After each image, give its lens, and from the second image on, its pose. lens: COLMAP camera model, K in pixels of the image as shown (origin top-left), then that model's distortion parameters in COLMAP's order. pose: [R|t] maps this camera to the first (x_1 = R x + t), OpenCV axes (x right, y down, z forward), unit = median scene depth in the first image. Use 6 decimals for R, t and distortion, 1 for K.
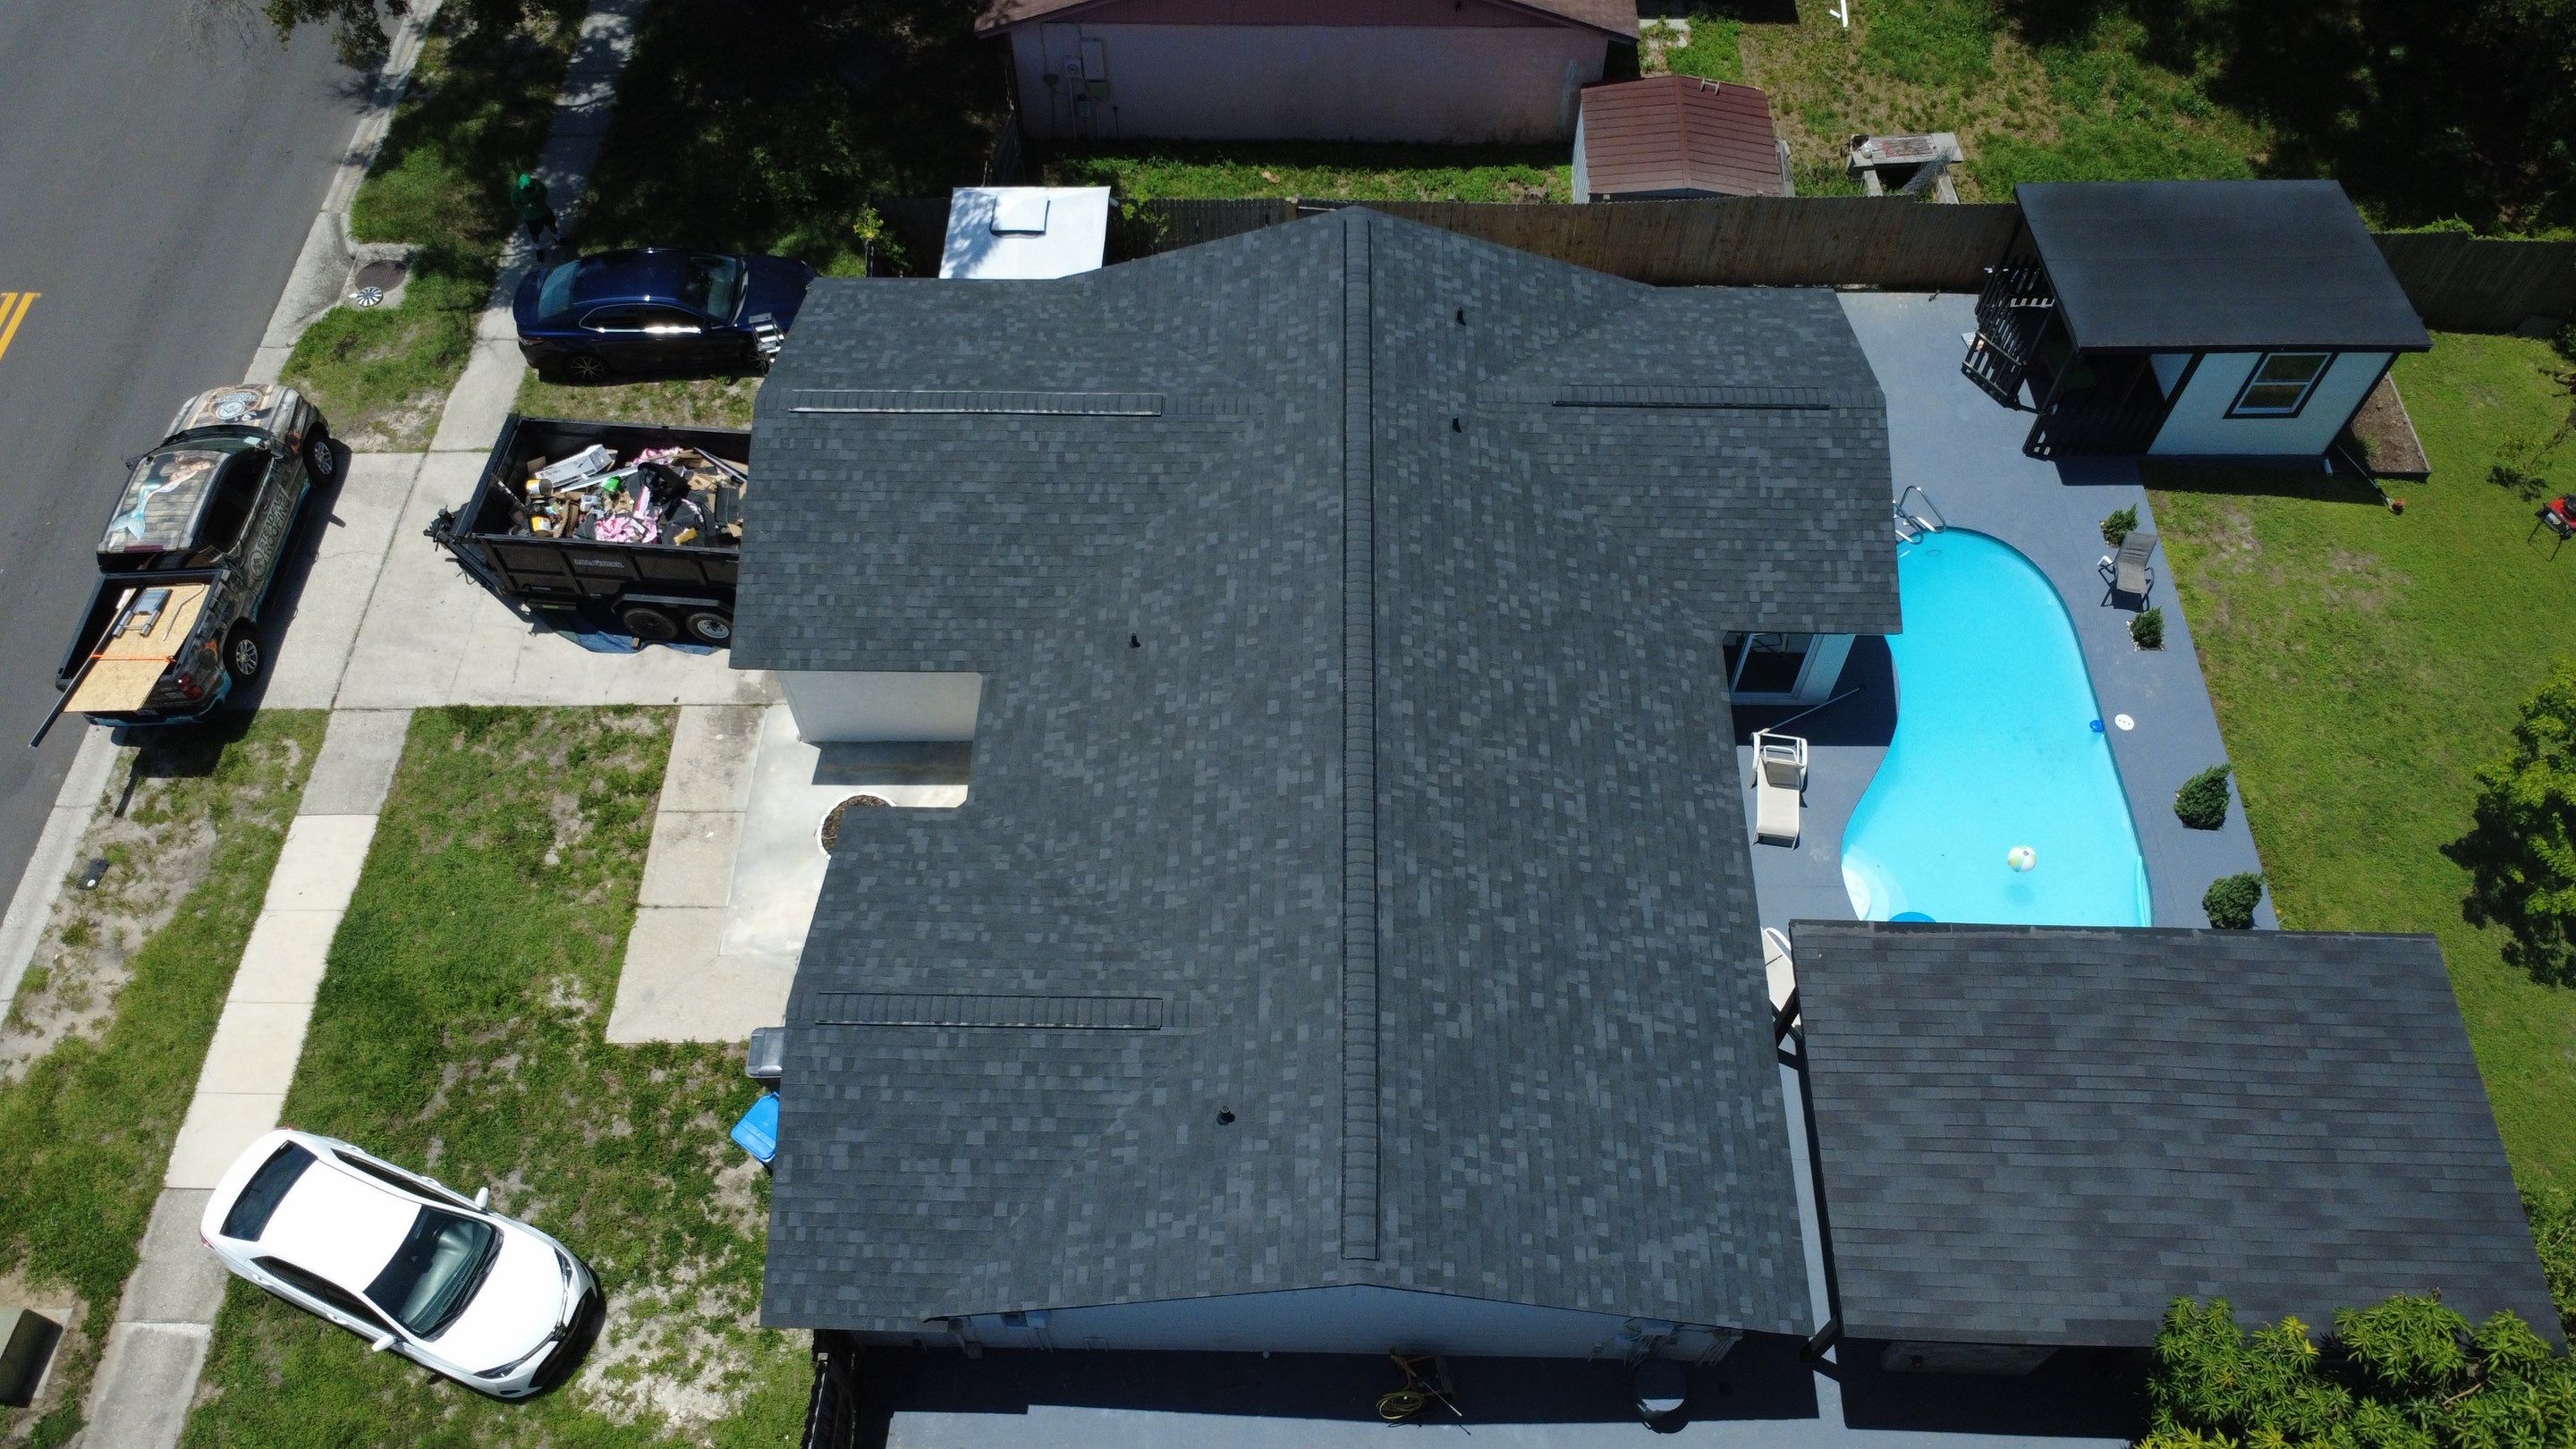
lens RADIAL K [[1876.6, 0, 1284.1], [0, 1876.6, 721.1], [0, 0, 1]] dist [-0.001940, 0.005739]
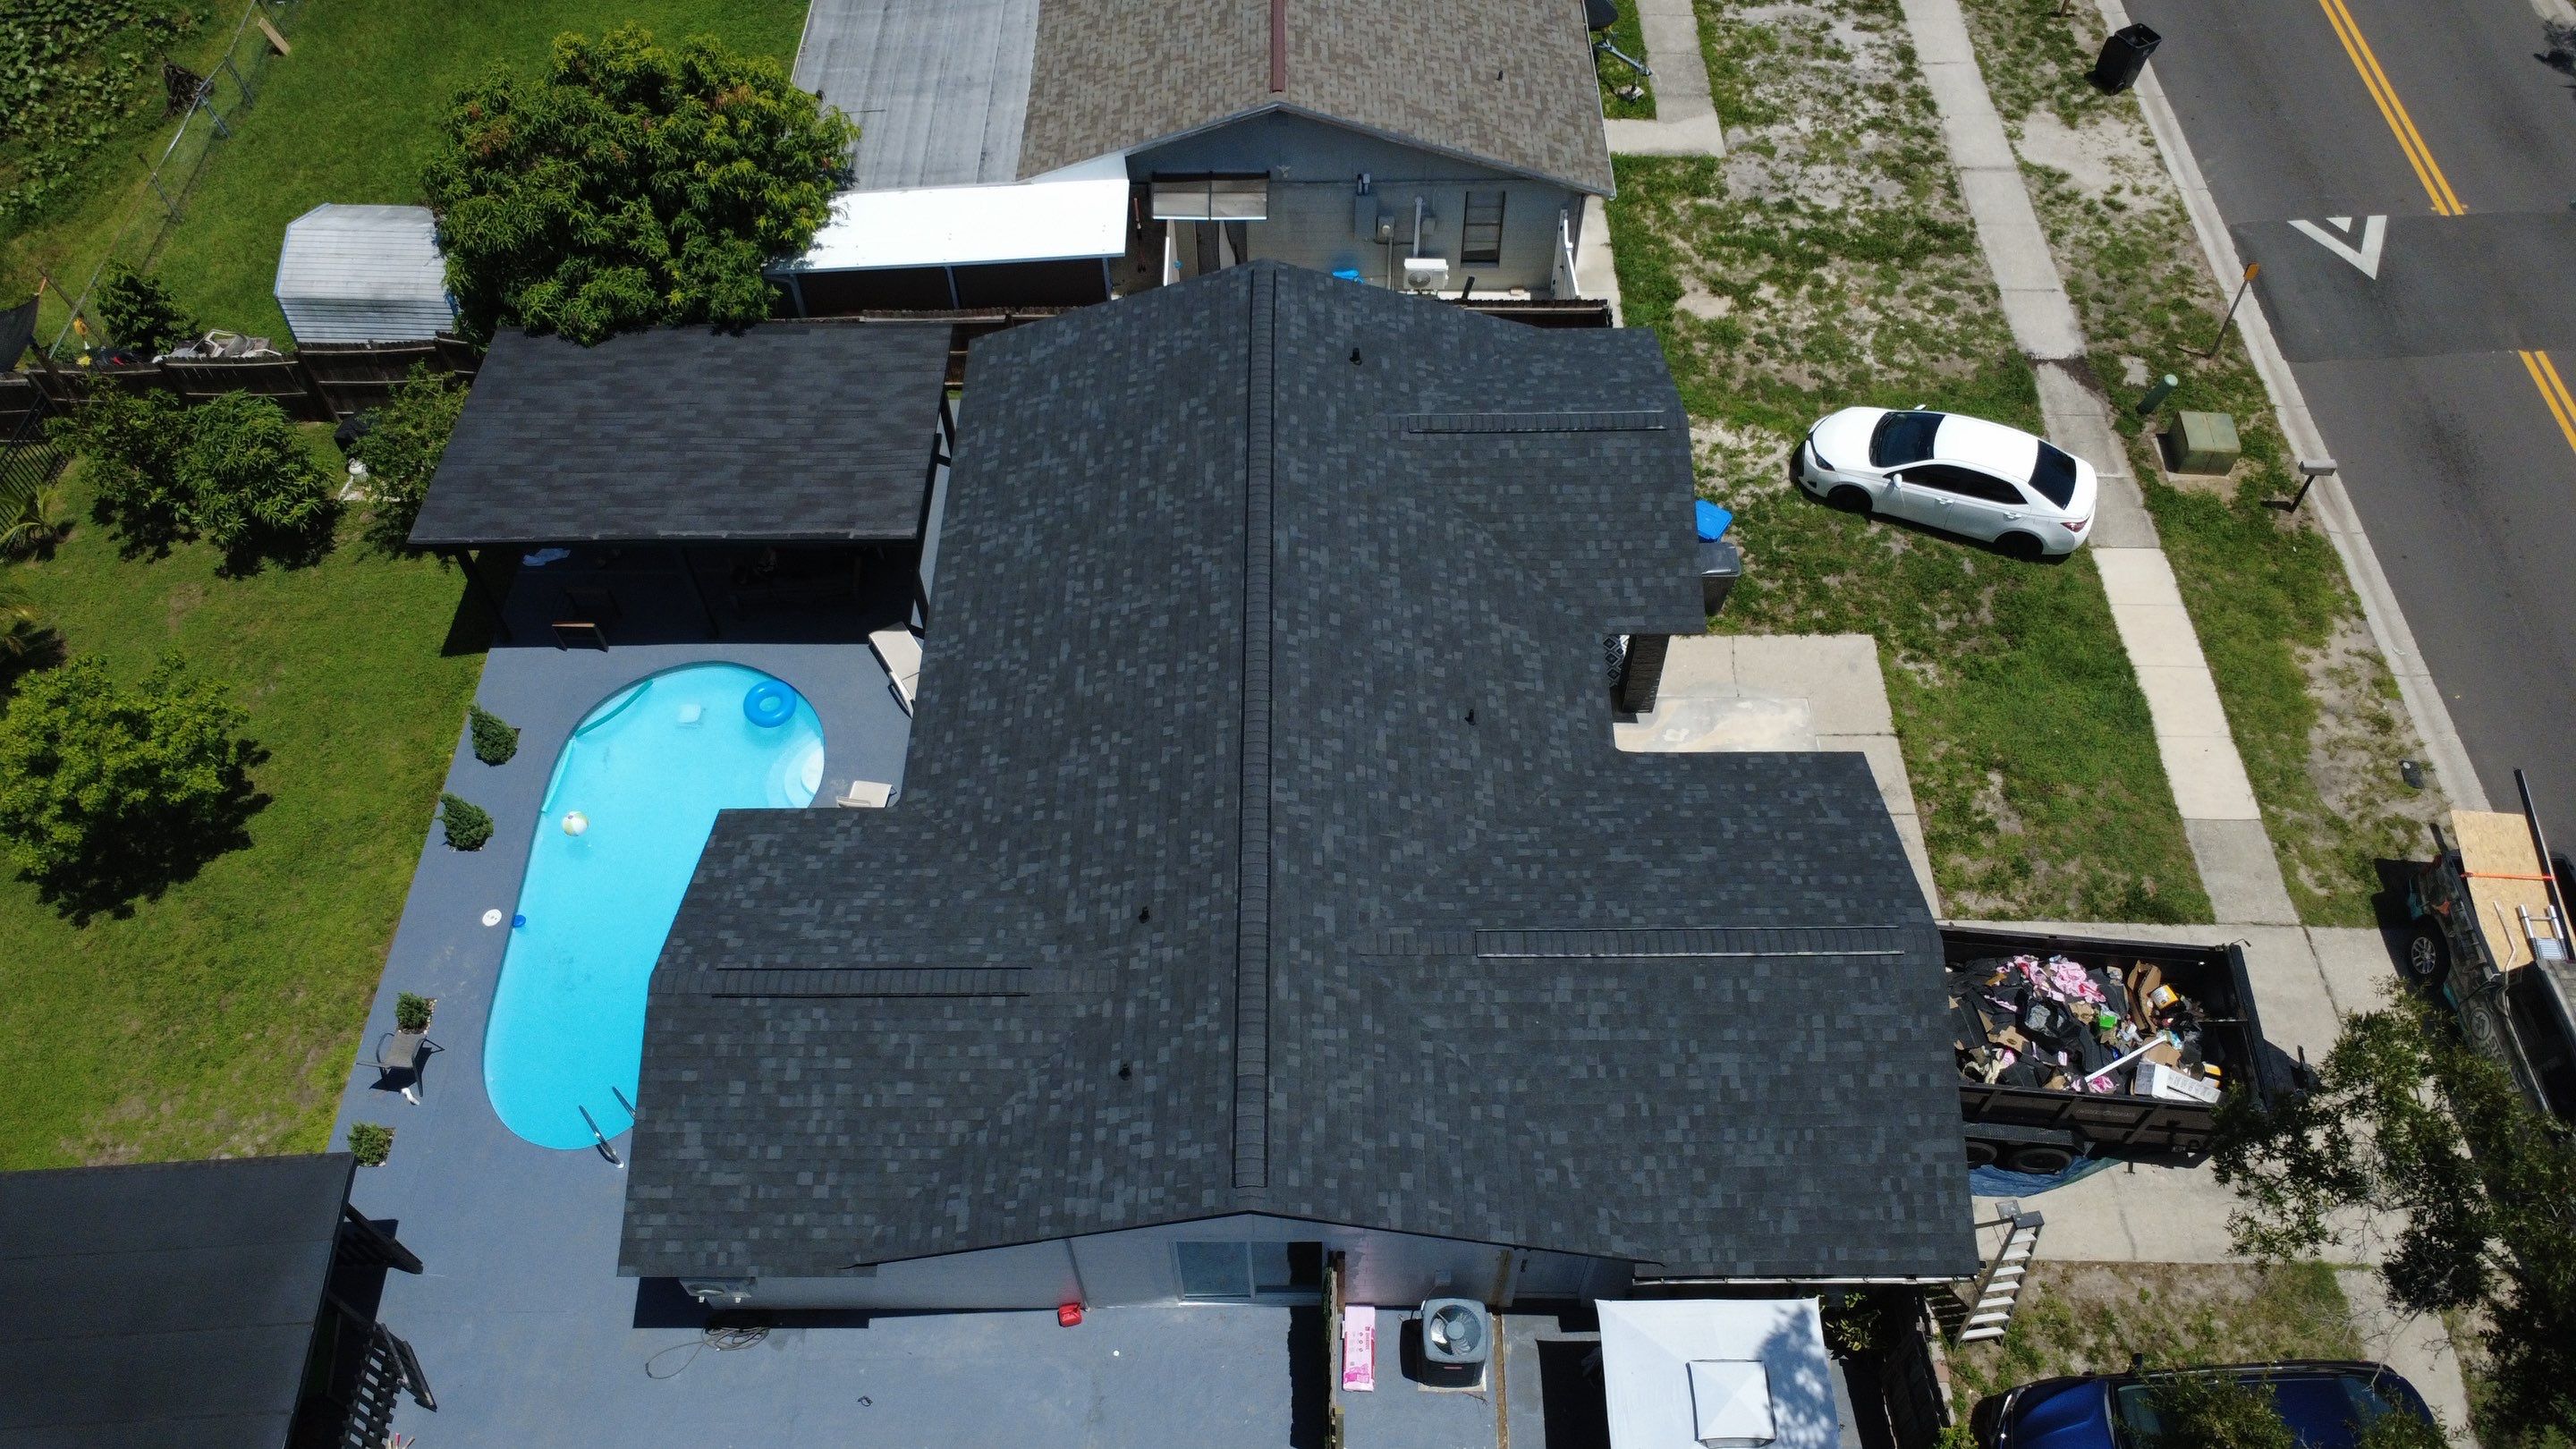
lens RADIAL K [[1876.6, 0, 1284.4], [0, 1876.6, 723.1], [0, 0, 1]] dist [-0.001940, 0.005739]
pose [[-0.999752, 0.022079, 0.002831, 0.020390], [-0.004890, -0.341915, 0.939718, -0.978888], [0.021716, 0.939472, 0.341938, 0.611771]]
